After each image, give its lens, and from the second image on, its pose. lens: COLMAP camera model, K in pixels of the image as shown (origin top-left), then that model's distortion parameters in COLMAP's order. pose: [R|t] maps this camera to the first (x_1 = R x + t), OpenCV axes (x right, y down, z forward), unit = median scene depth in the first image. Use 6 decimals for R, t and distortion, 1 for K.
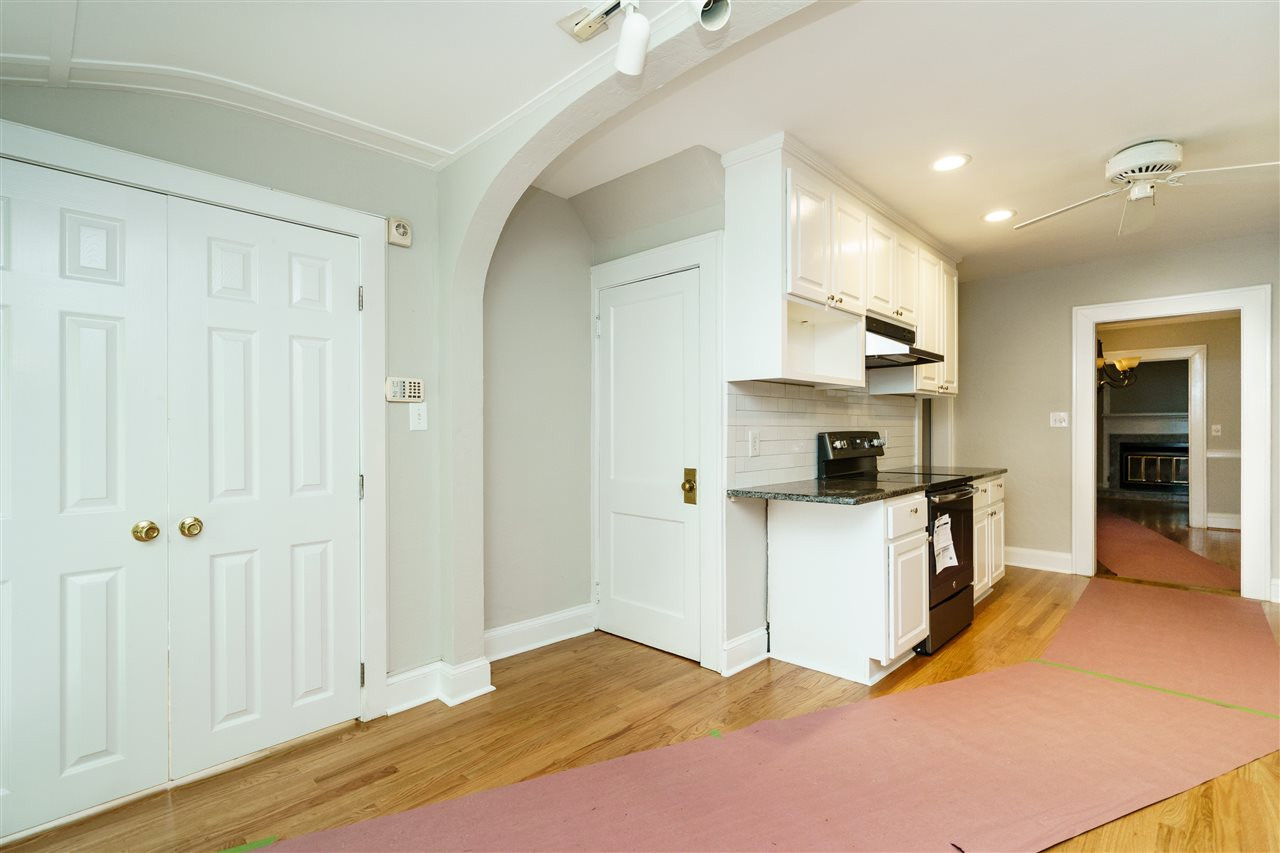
lens RADIAL K [[579.7, 0, 644.9], [0, 579.7, 431.1], [0, 0, 1]] dist [-0.000315, -0.000567]
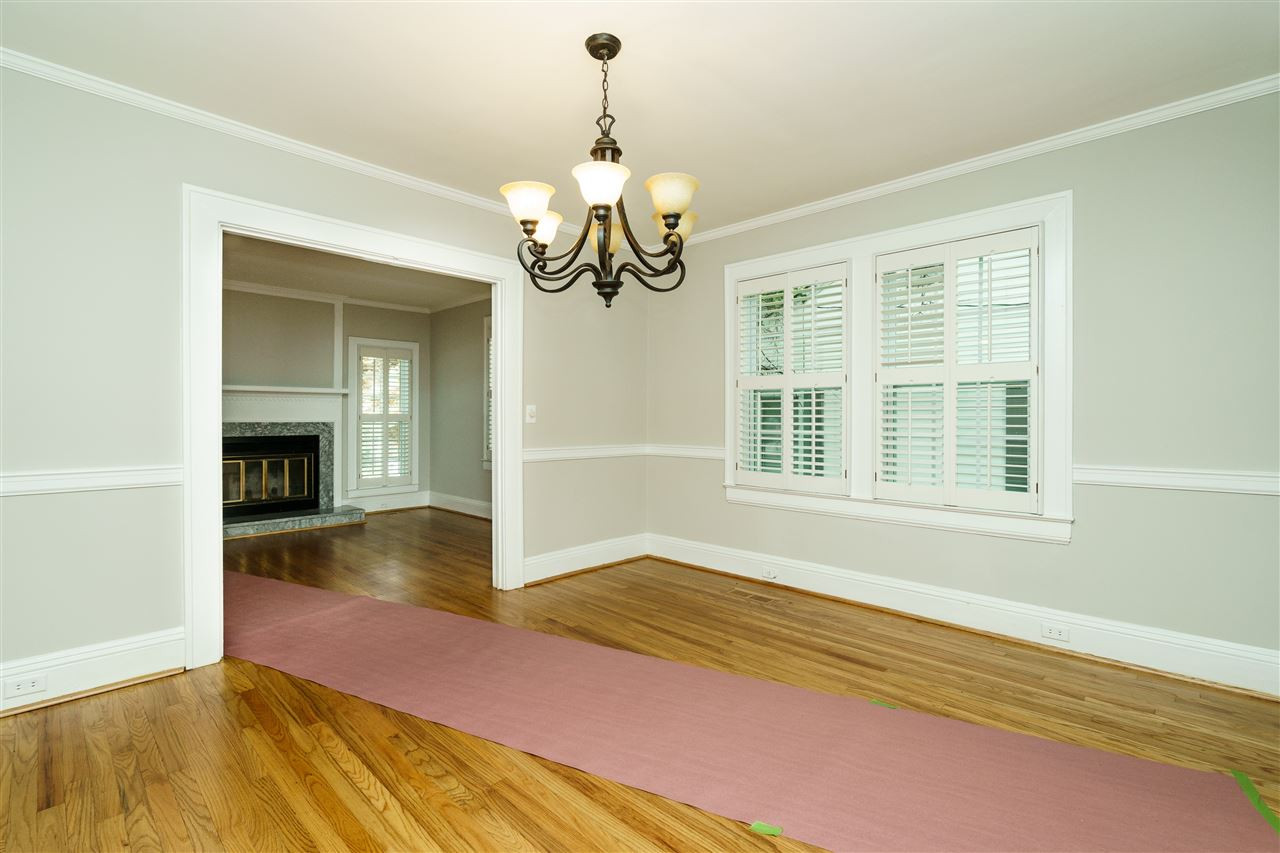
lens RADIAL K [[568.6, 0, 645.2], [0, 568.6, 417.0], [0, 0, 1]] dist [-0.000814, -0.000001]
pose [[-0.001133, 0.001227, 0.999999, 0.776852], [0.002787, 0.999995, -0.001224, 0.004252], [-0.999995, 0.002786, -0.001137, 1.672625]]
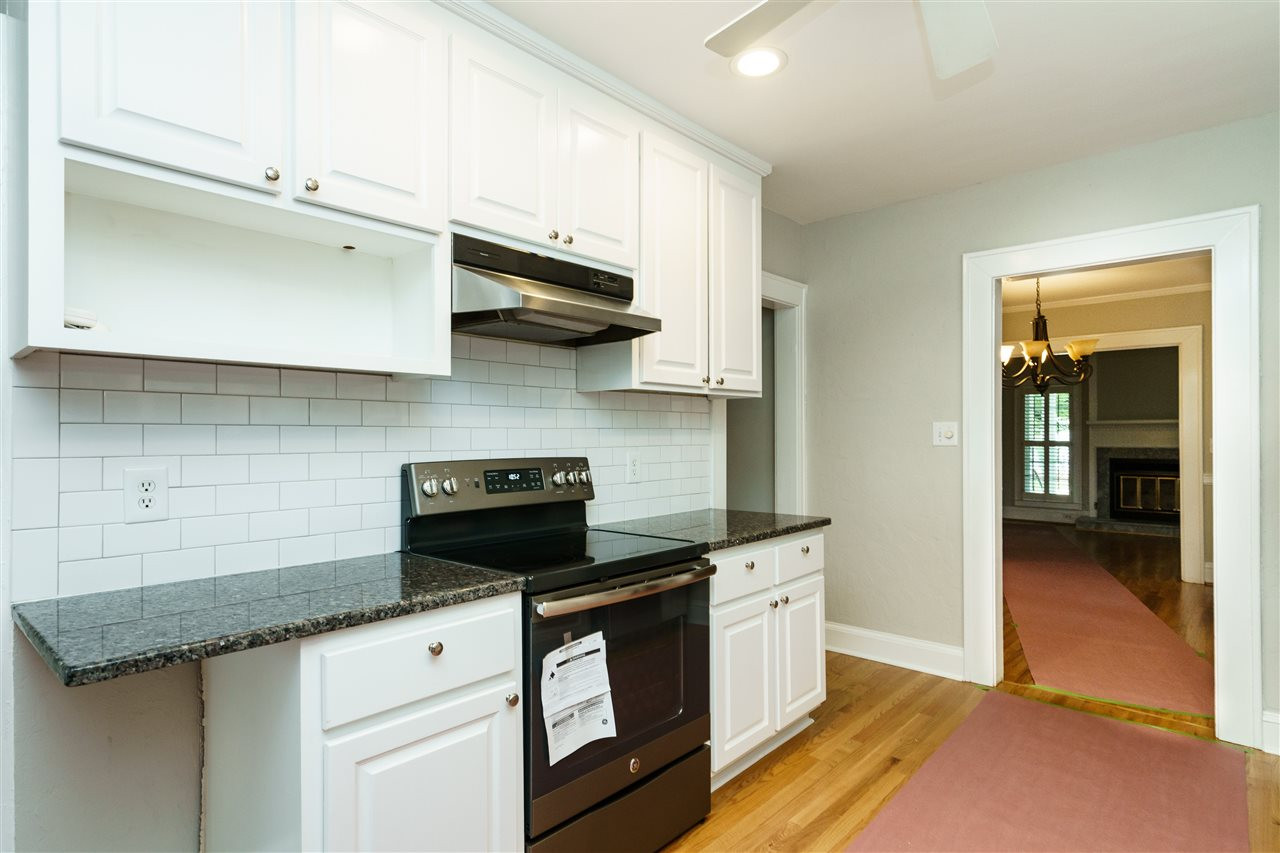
lens RADIAL K [[671.2, 0, 631.5], [0, 671.2, 433.5], [0, 0, 1]] dist [0.000581, 0.003082]
pose [[0.999566, 0.000689, 0.029447, 0.460079], [-0.000481, 0.999975, -0.007077, -0.019090], [-0.029451, 0.007060, 0.999541, 0.366711]]
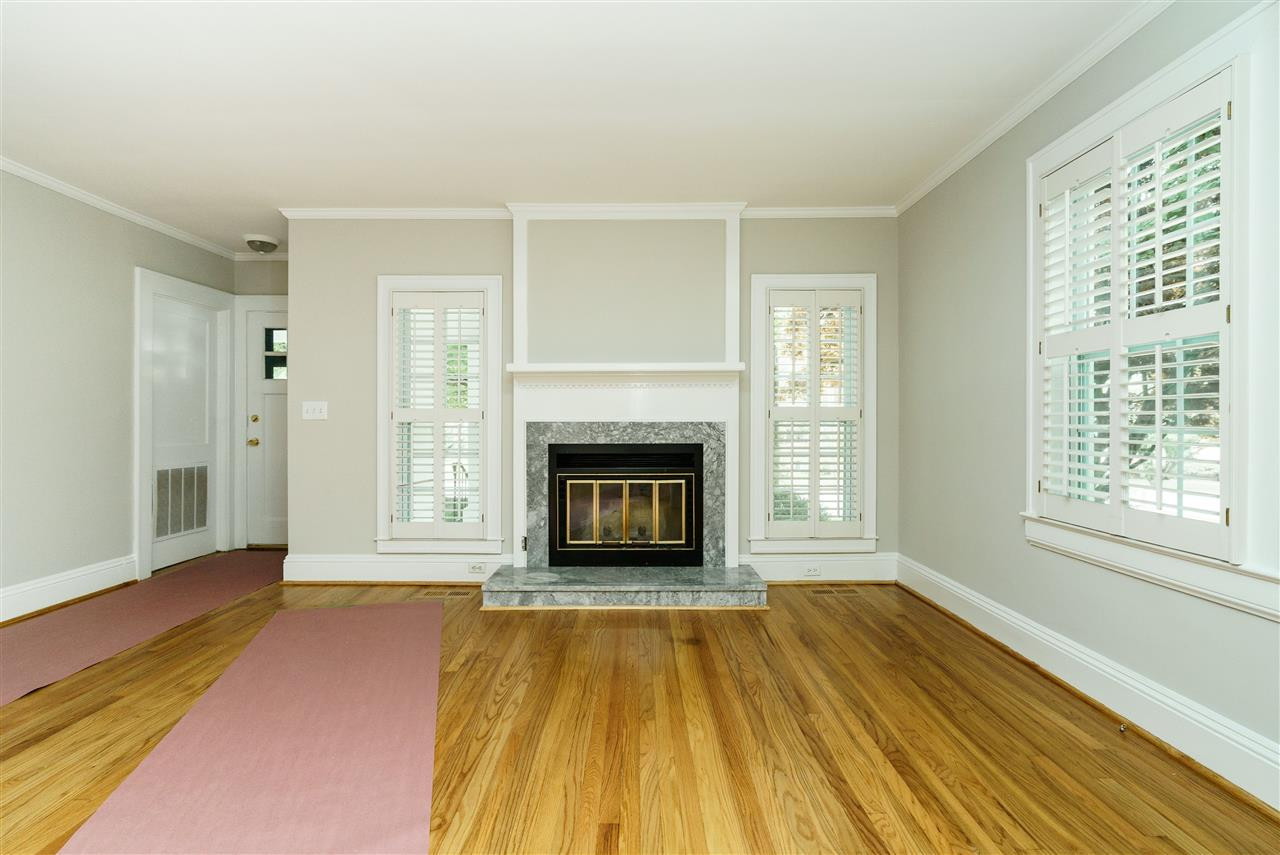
lens RADIAL K [[634.8, 0, 635.5], [0, 634.8, 417.9], [0, 0, 1]] dist [0.004489, -0.000020]
pose [[0.719807, 0.001143, 0.694174, 1.671151], [0.000407, 0.999998, -0.002069, 0.010337], [-0.694175, 0.001772, 0.719805, 1.934667]]
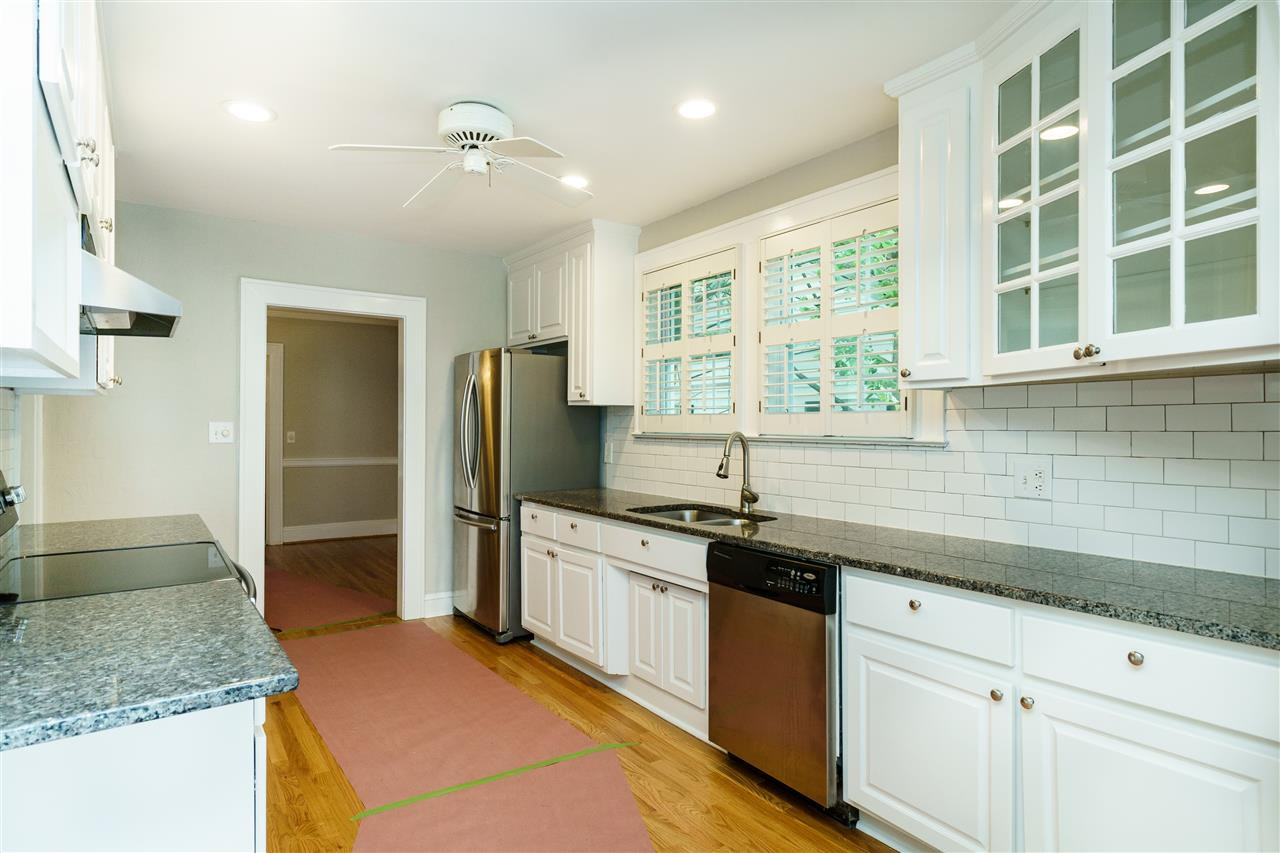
lens RADIAL K [[709.8, 0, 637.4], [0, 709.8, 425.3], [0, 0, 1]] dist [0.005650, -0.000539]
pose [[0.196166, 0.003116, 0.980566, -0.047196], [-0.002612, 0.999993, -0.002656, -0.035961], [-0.980567, -0.002040, 0.196172, 0.434511]]
